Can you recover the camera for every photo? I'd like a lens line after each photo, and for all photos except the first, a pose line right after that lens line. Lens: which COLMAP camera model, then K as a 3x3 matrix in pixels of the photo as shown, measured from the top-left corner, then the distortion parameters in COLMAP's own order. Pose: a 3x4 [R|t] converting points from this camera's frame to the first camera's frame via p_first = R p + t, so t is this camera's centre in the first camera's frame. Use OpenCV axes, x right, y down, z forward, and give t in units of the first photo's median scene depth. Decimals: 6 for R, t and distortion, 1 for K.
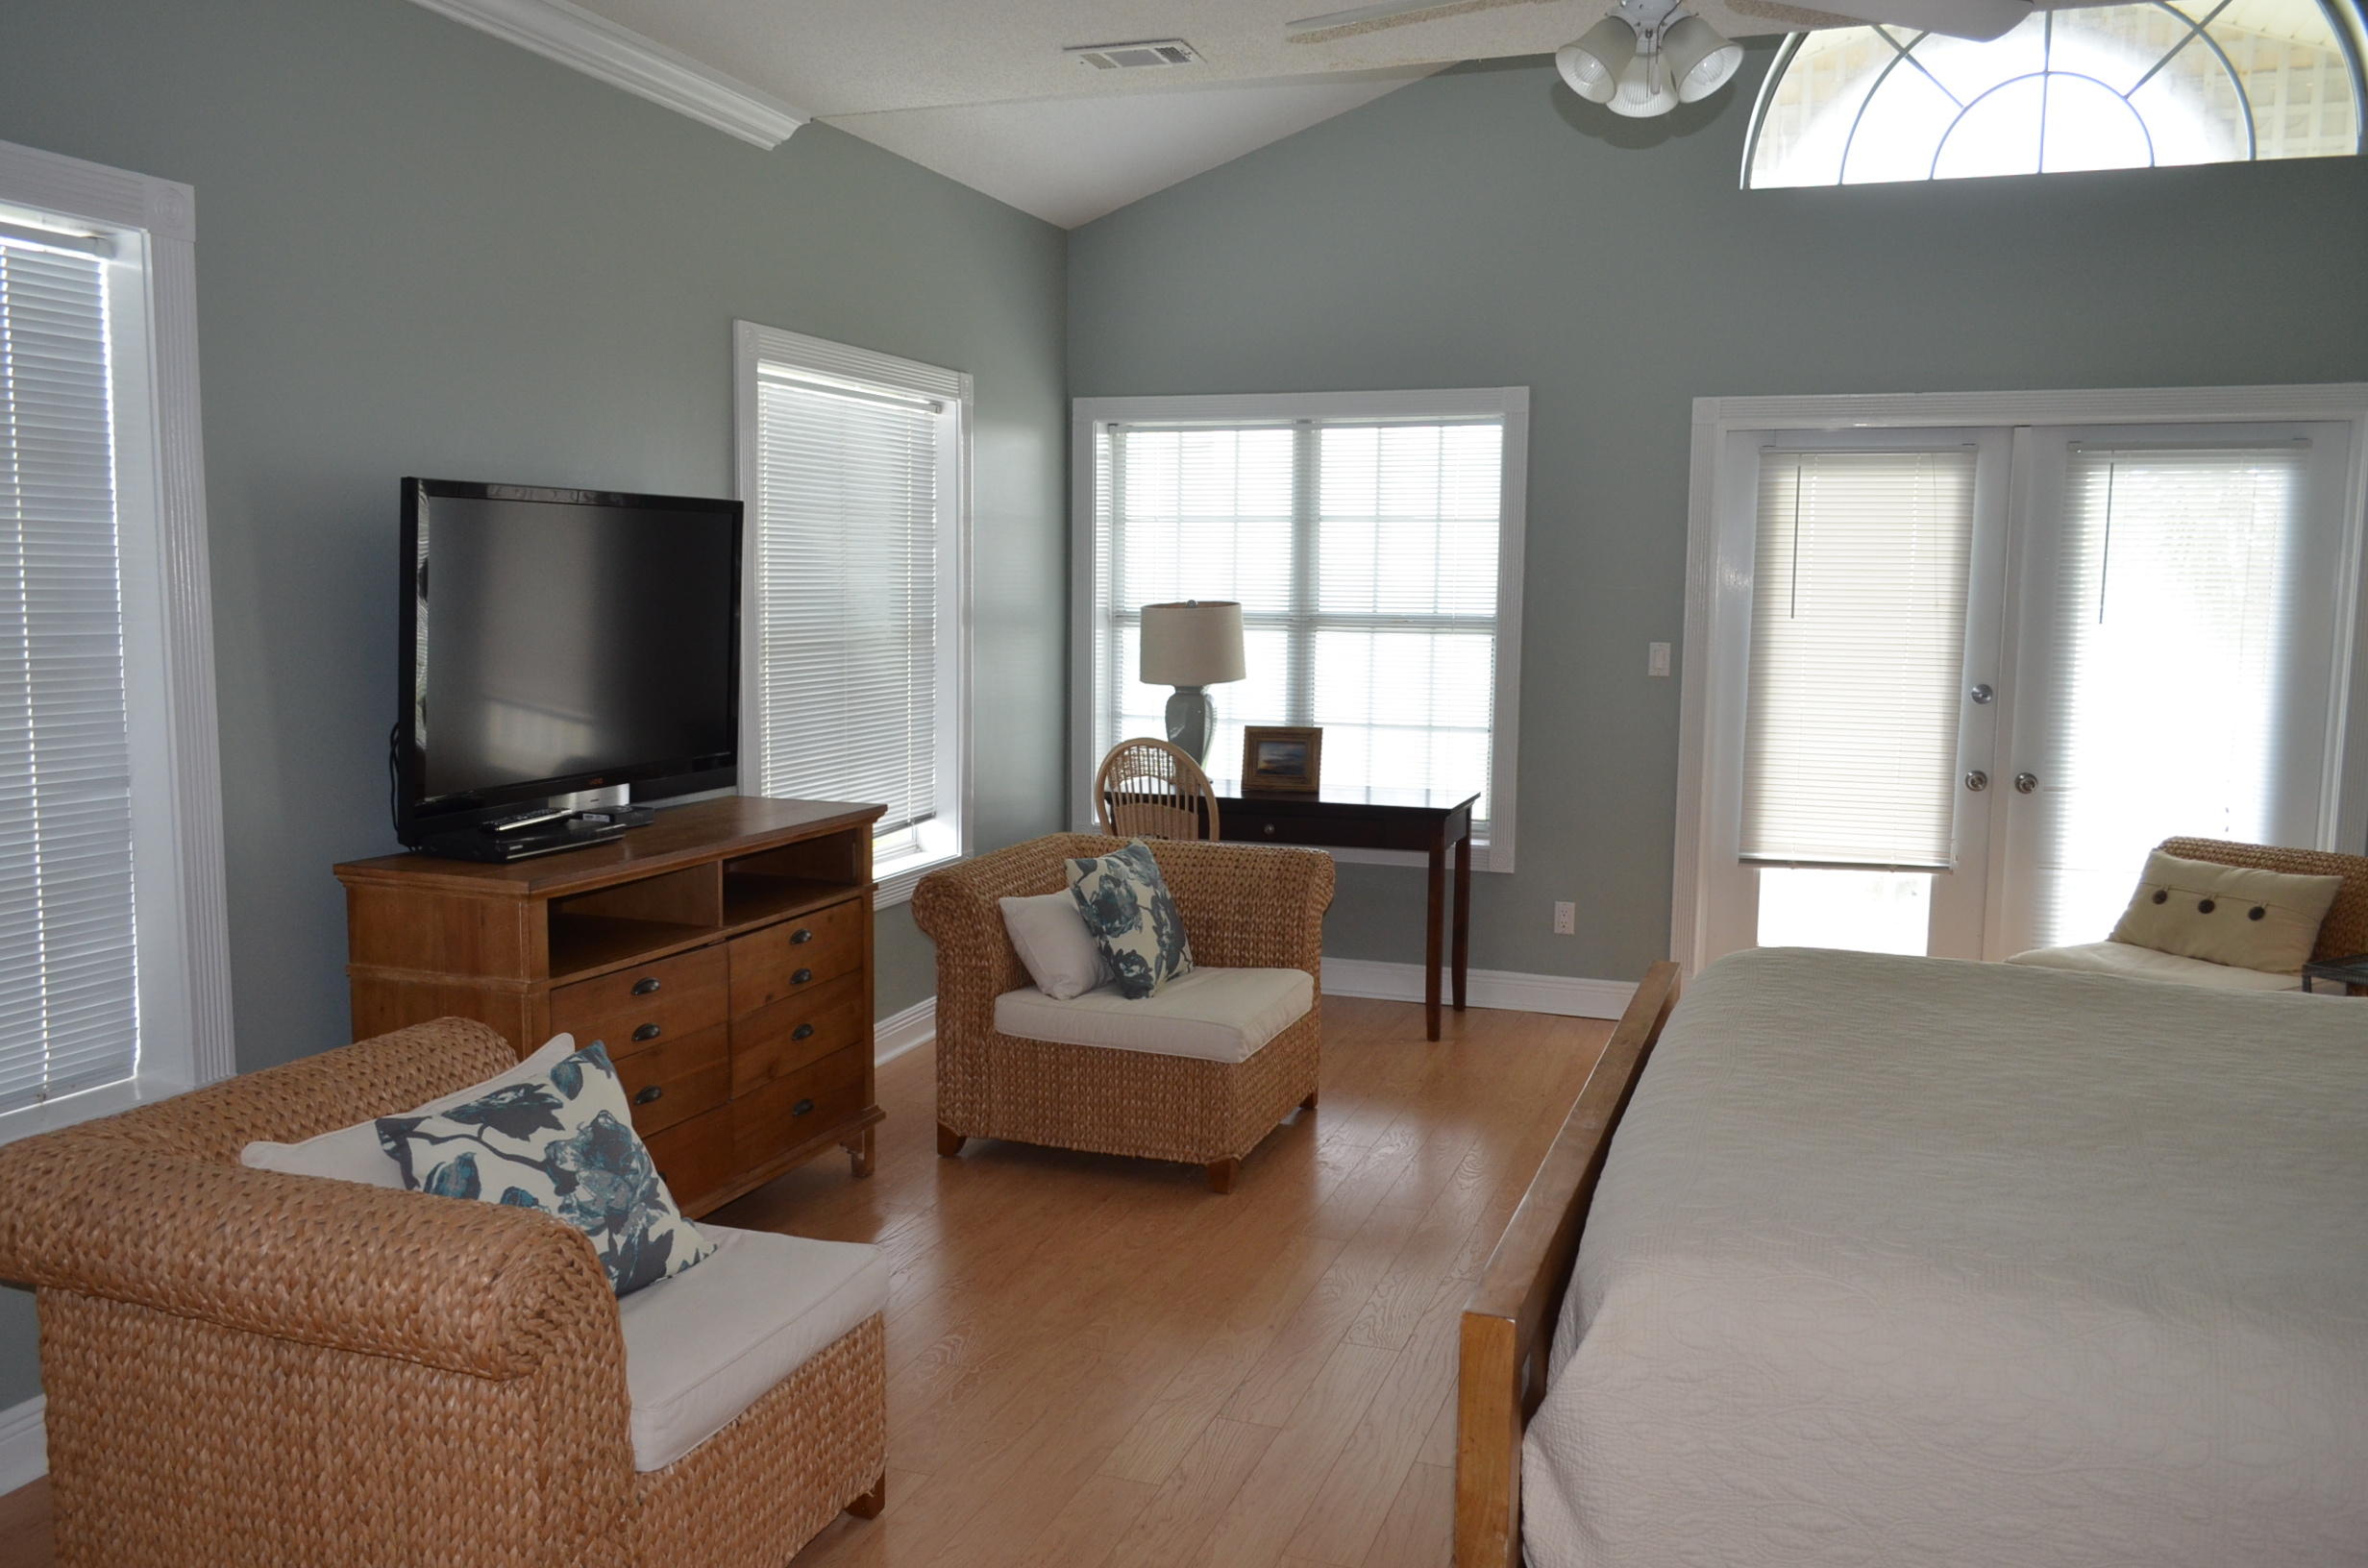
lens RADIAL K [[1829.8, 0, 1184.3], [0, 1829.8, 804.6], [0, 0, 1]] dist [-0.012889, 0.005387]
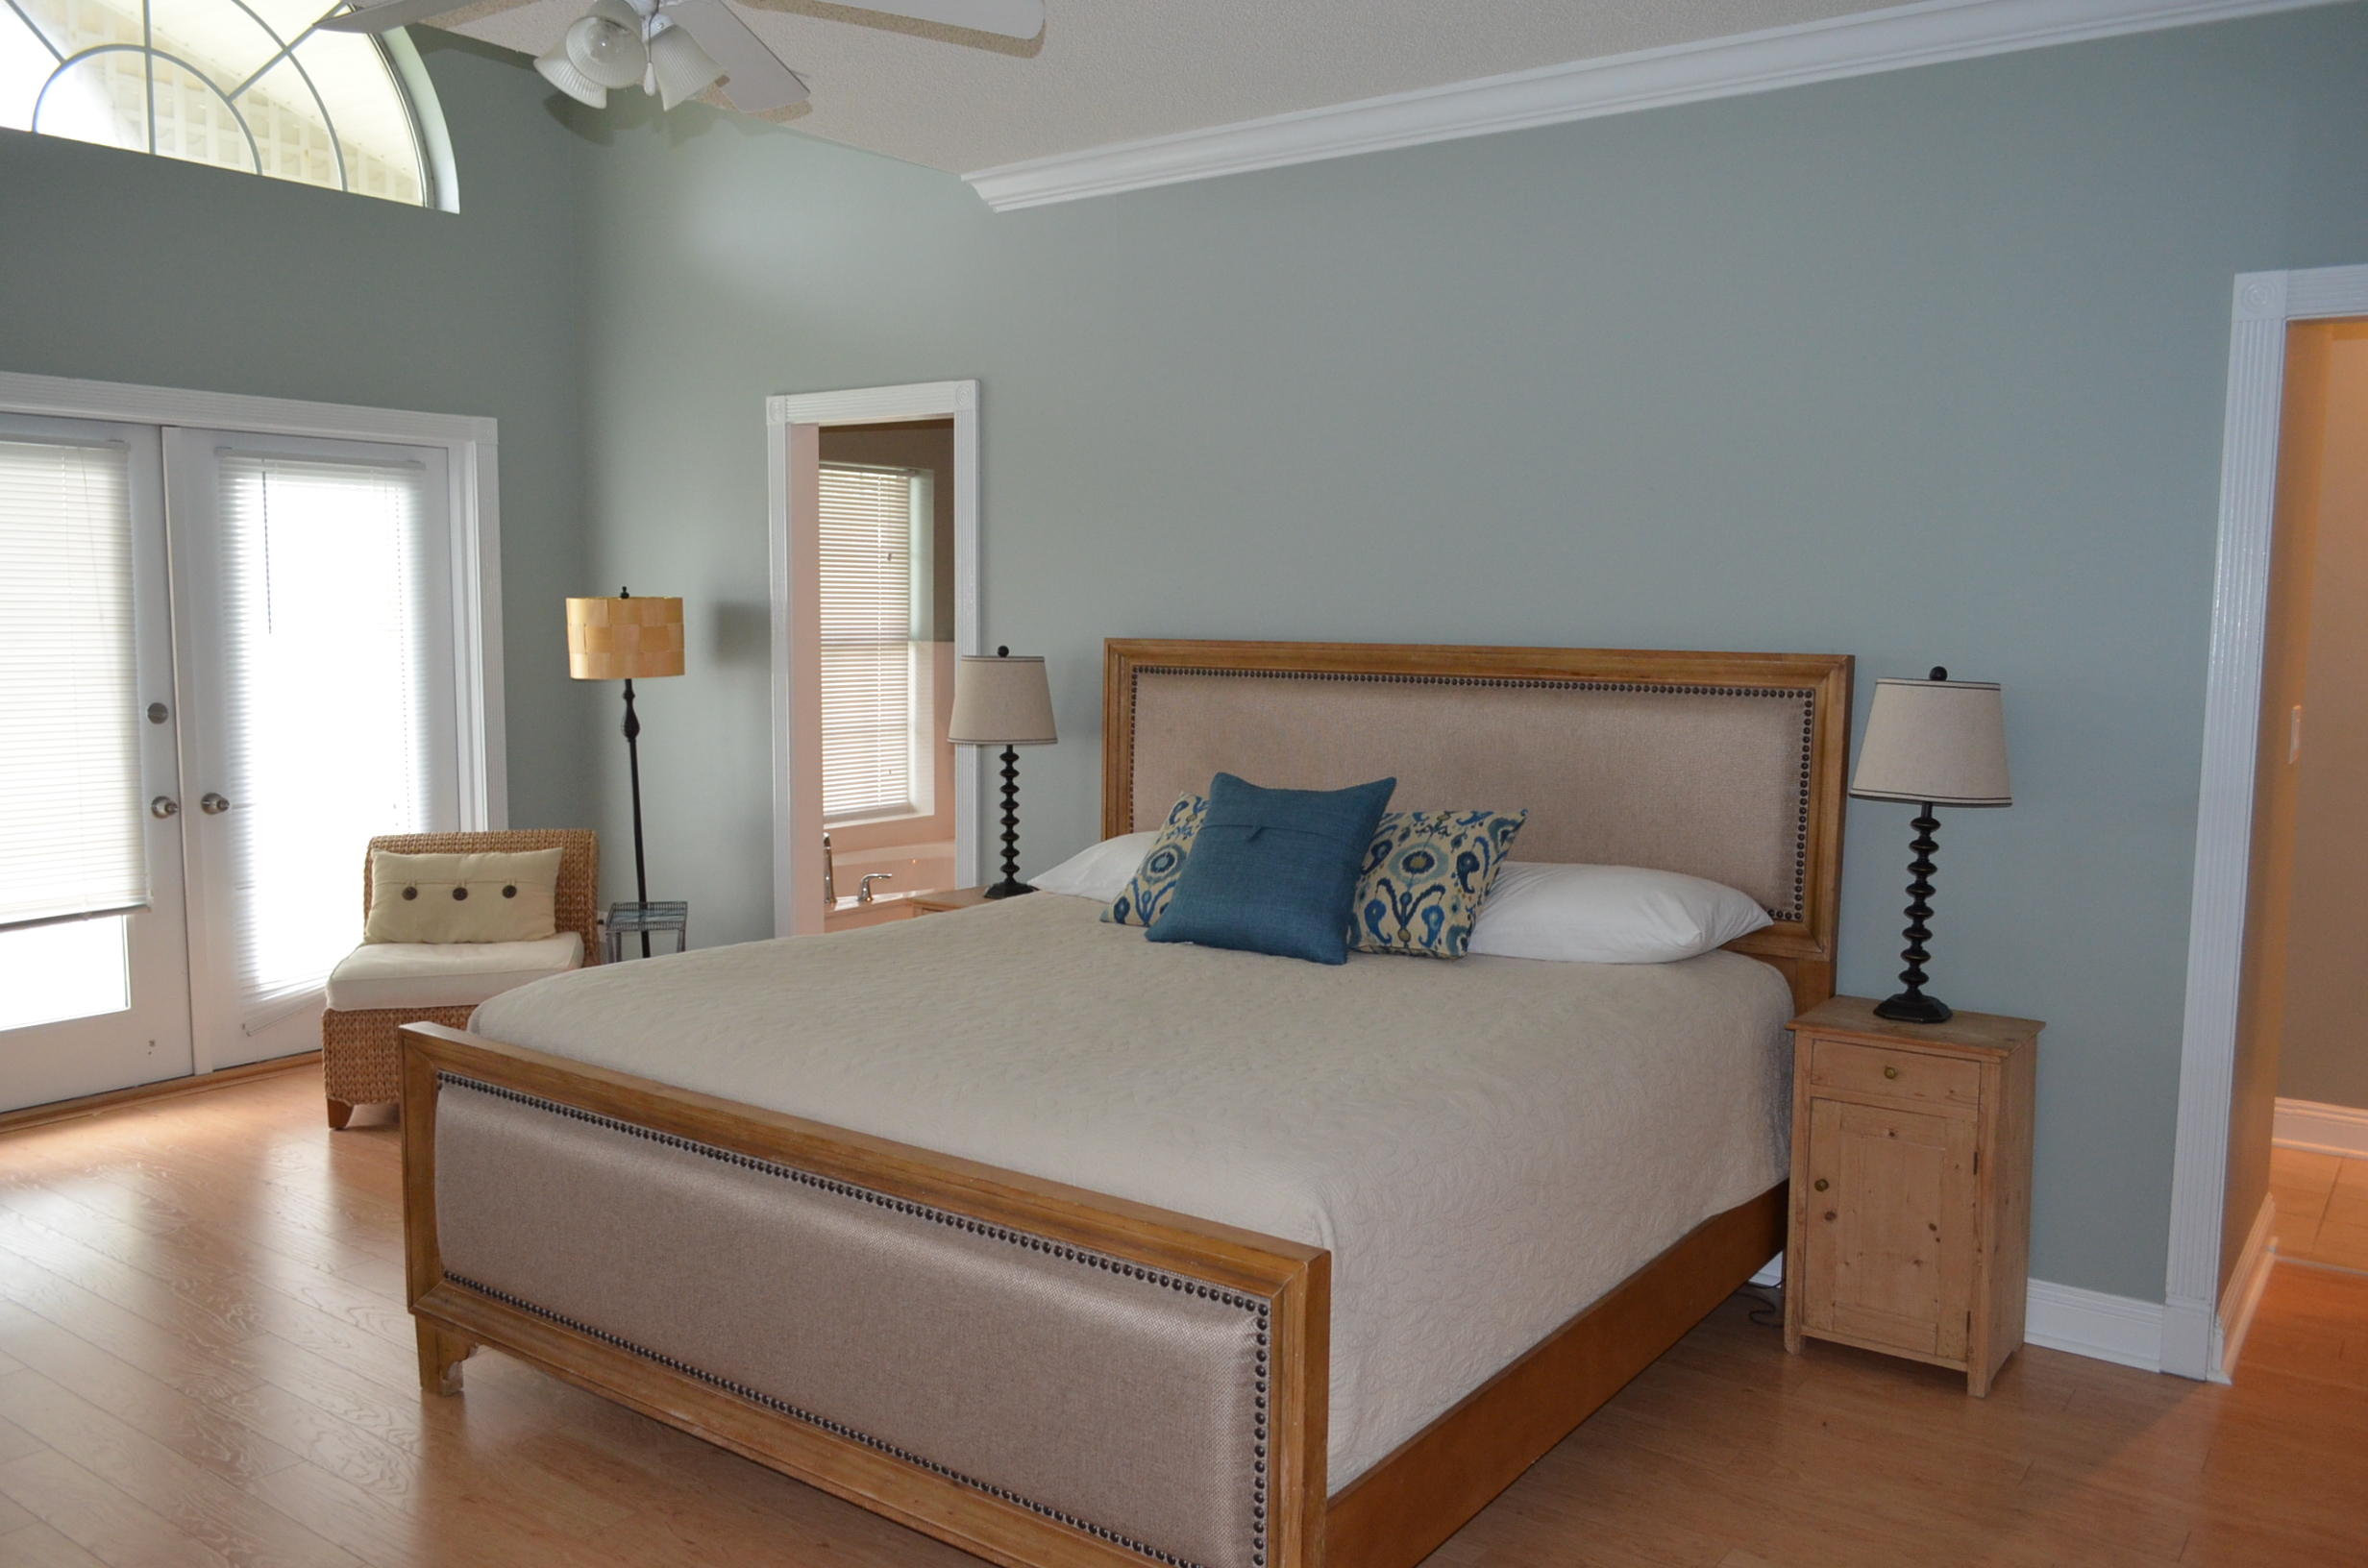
lens RADIAL K [[1829.8, 0, 1212.2], [0, 1829.8, 801.8], [0, 0, 1]] dist [-0.012889, 0.005387]
pose [[0.269509, -0.107892, 0.956935, -0.319678], [0.107772, 0.990841, 0.081362, -0.034963], [-0.956948, 0.081203, 0.278669, 0.246679]]
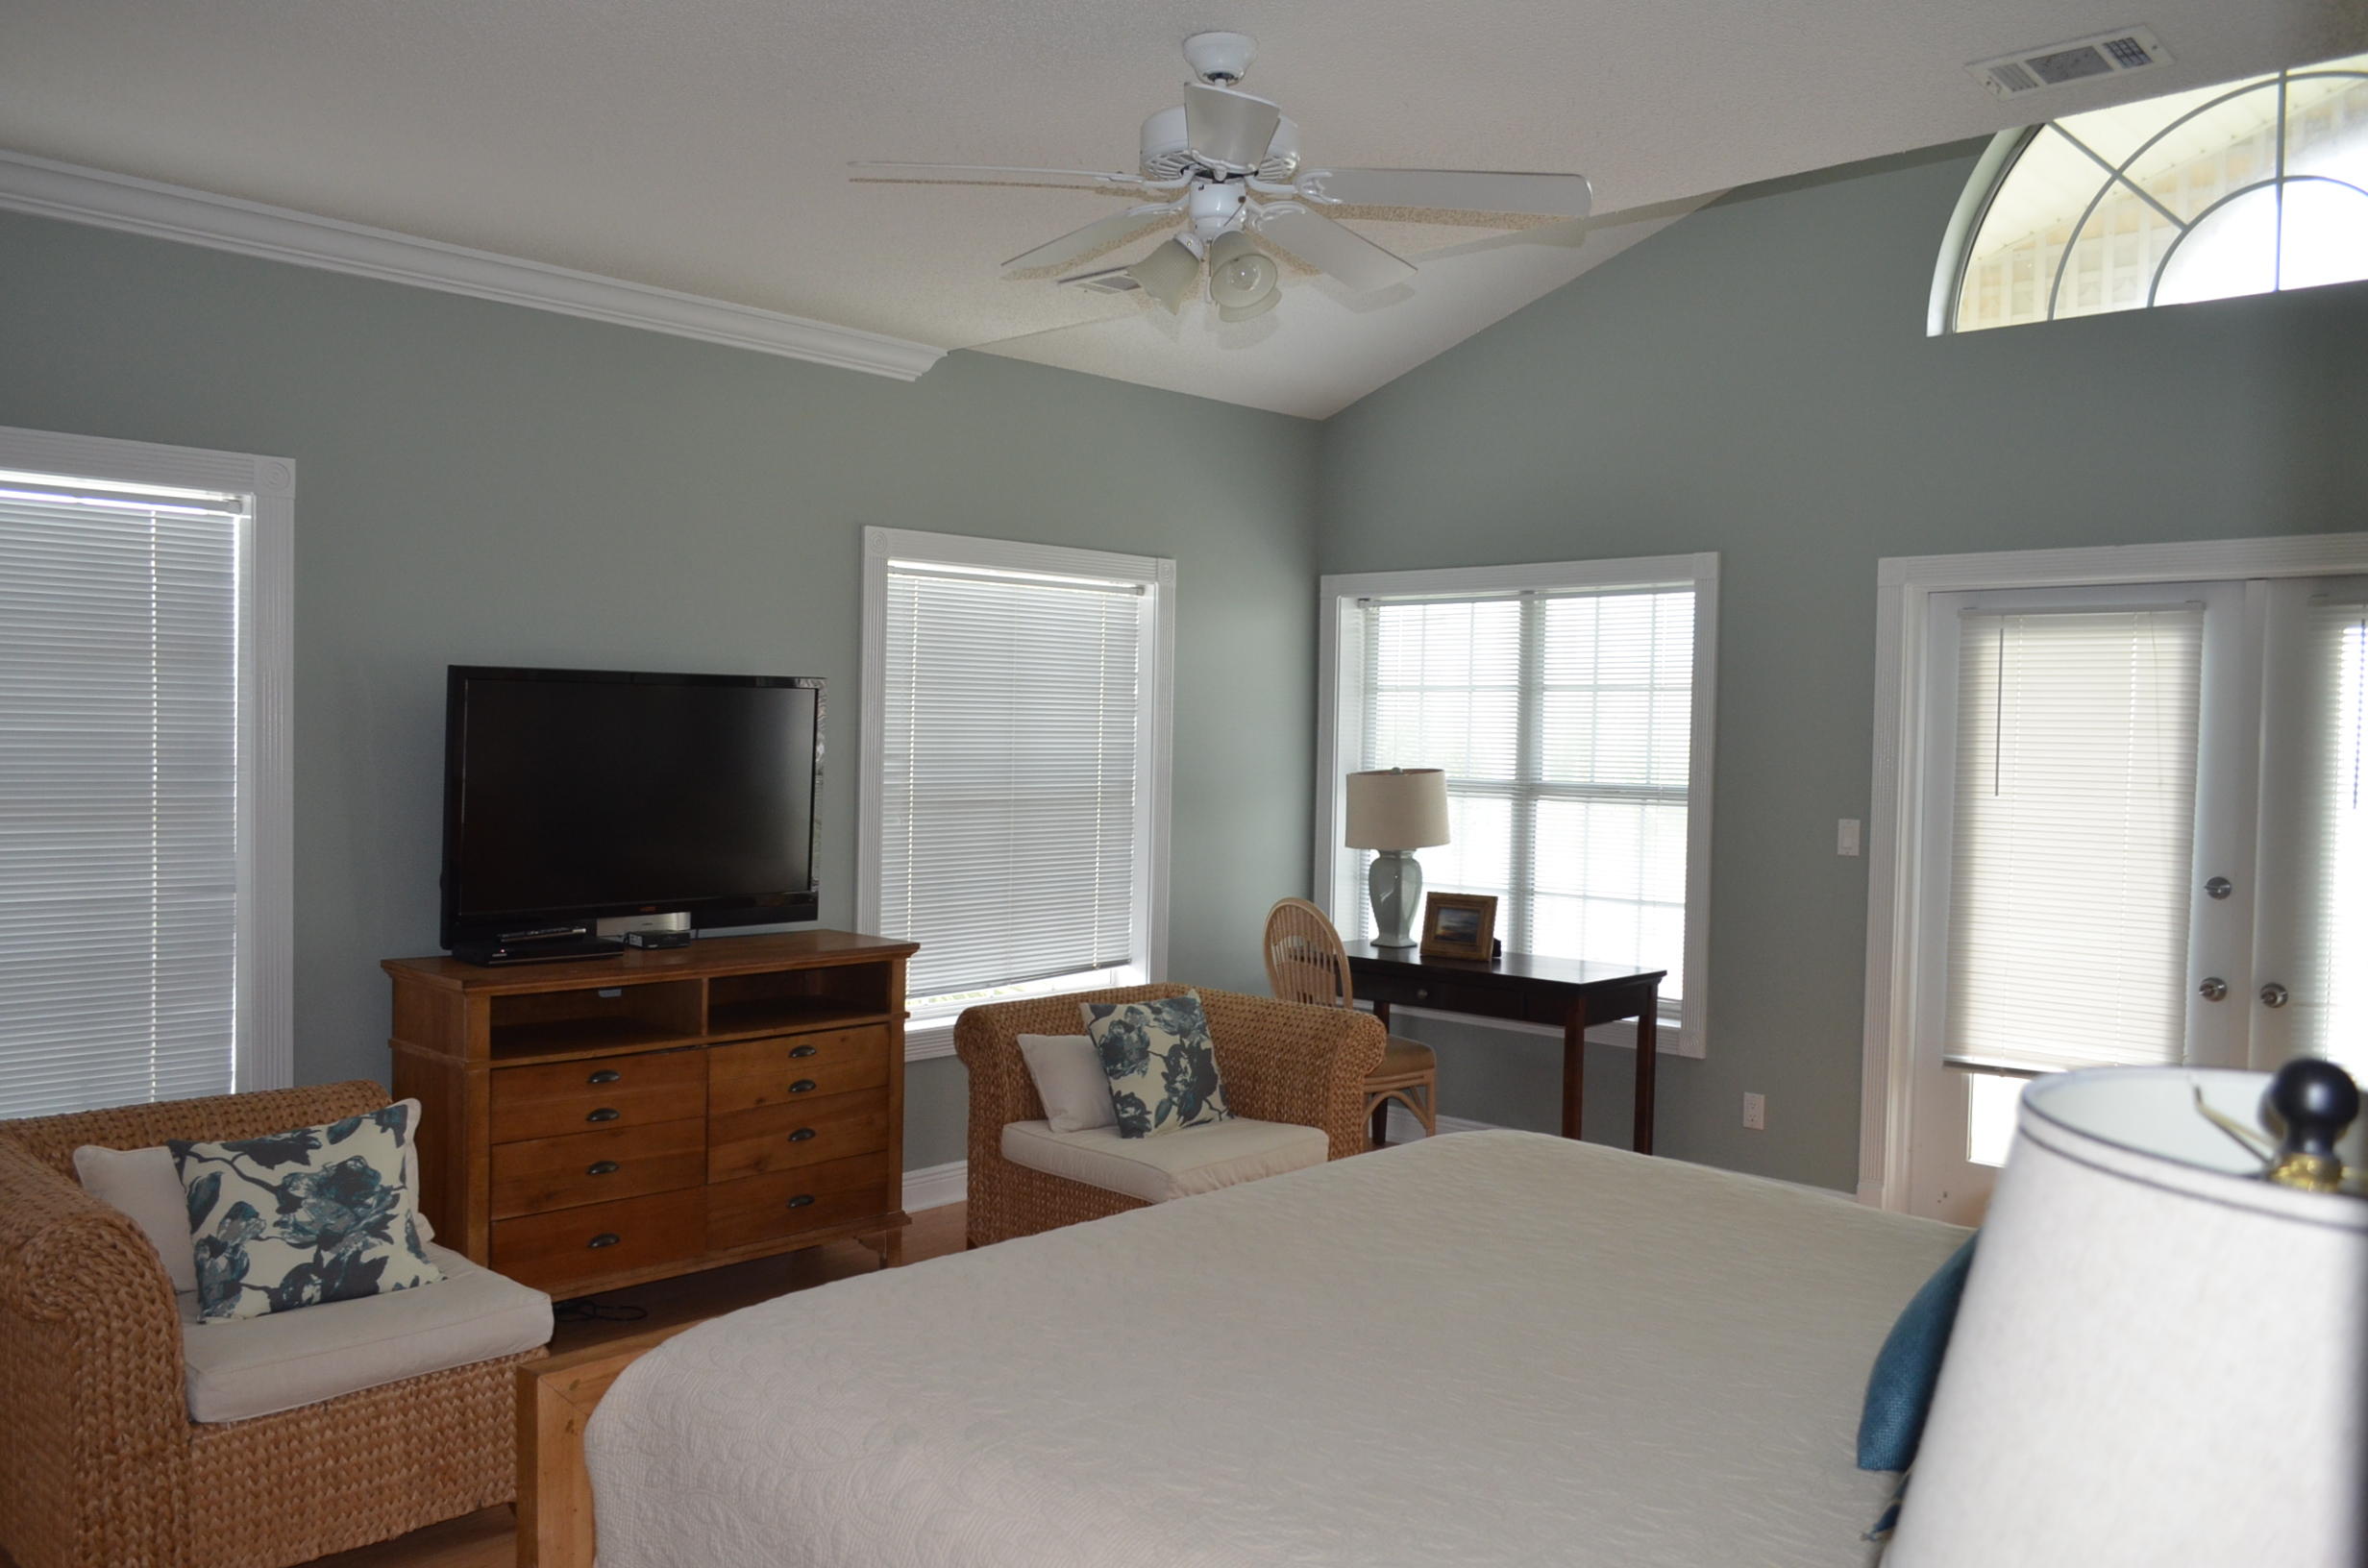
lens RADIAL K [[1829.8, 0, 1185.3], [0, 1829.8, 802.7], [0, 0, 1]] dist [-0.012889, 0.005387]
pose [[0.913104, 0.020911, -0.407190, 0.356790], [-0.057072, 0.995407, -0.076862, -0.007059], [0.403712, 0.093422, 0.910104, 0.021558]]
